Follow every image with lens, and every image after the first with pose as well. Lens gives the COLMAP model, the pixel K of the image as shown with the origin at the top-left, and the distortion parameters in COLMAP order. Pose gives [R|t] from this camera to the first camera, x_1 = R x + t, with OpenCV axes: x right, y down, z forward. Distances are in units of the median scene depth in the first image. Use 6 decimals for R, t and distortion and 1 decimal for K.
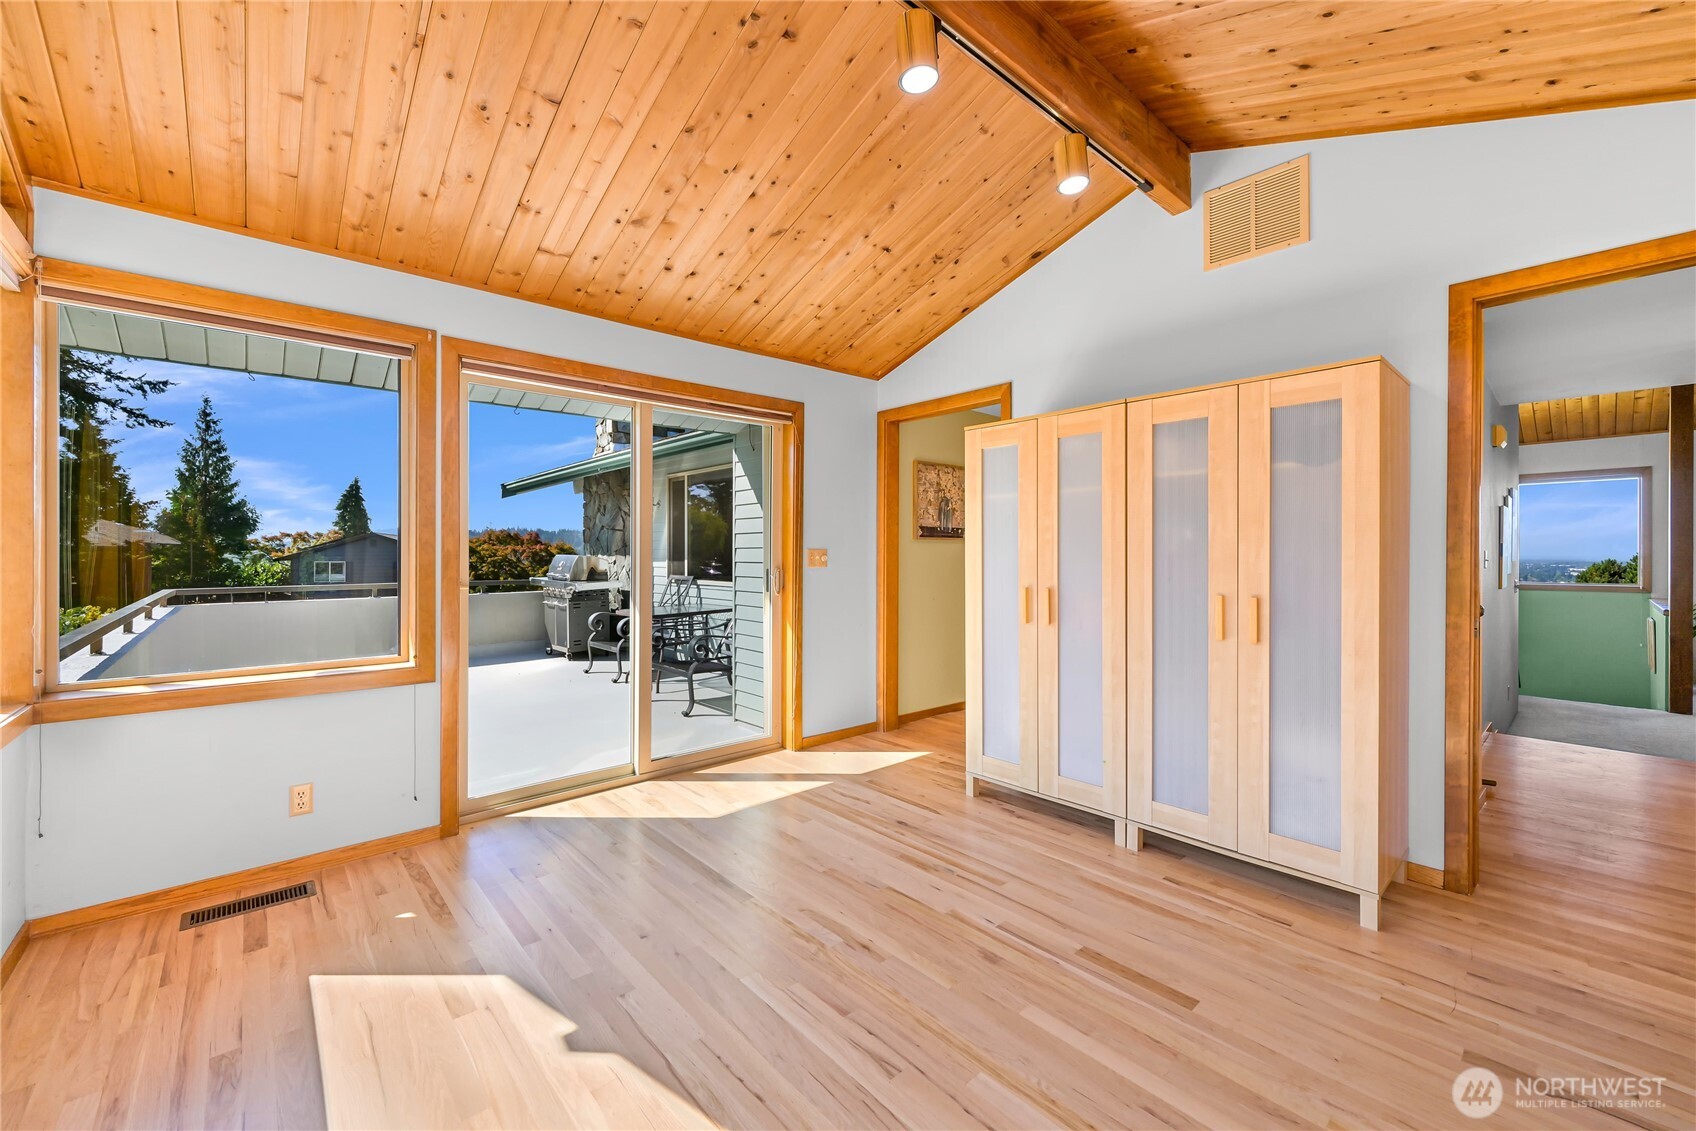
lens RADIAL K [[681.9, 0, 844.7], [0, 681.9, 563.3], [0, 0, 1]] dist [-0.001416, -0.000193]
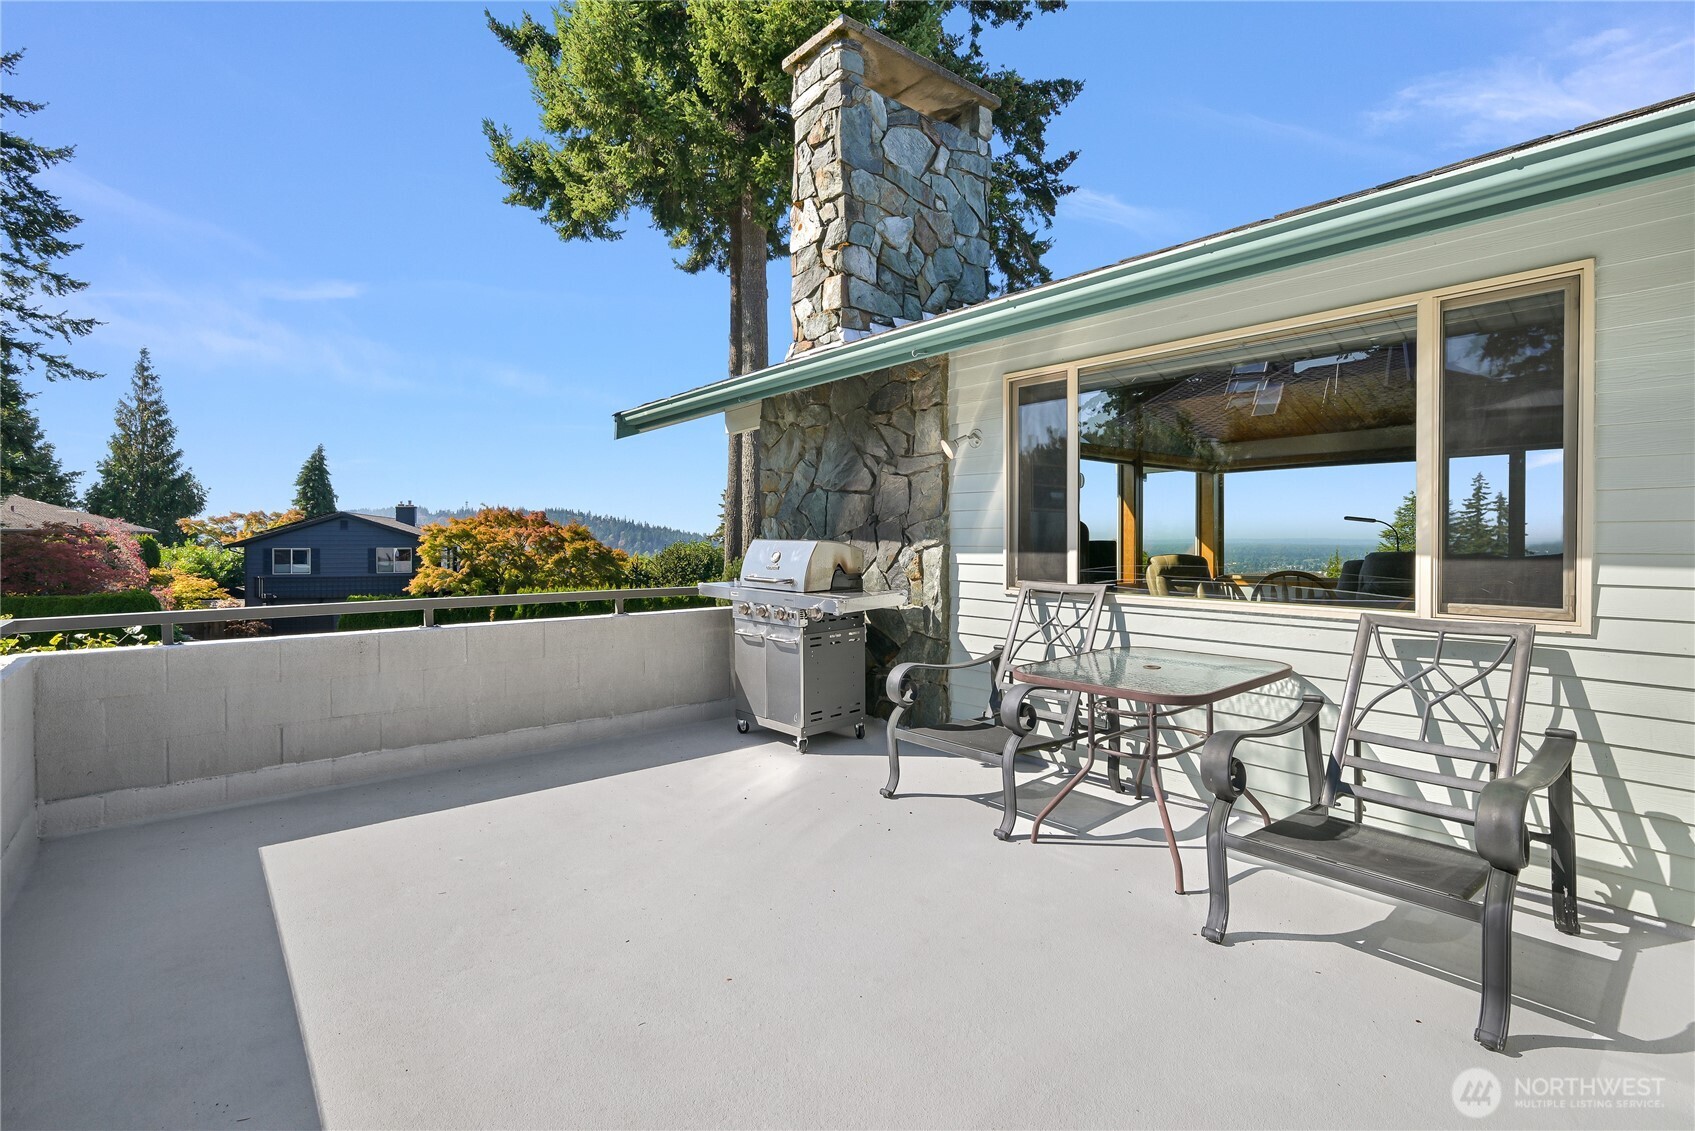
lens RADIAL K [[824.0, 0, 850.0], [0, 824.0, 555.0], [0, 0, 1]] dist [-0.000178, -0.000337]
pose [[0.998880, 0.001587, -0.047278, -0.069760], [-0.001338, 0.999985, 0.005298, -0.000811], [0.047286, -0.005229, 0.998868, 0.082598]]
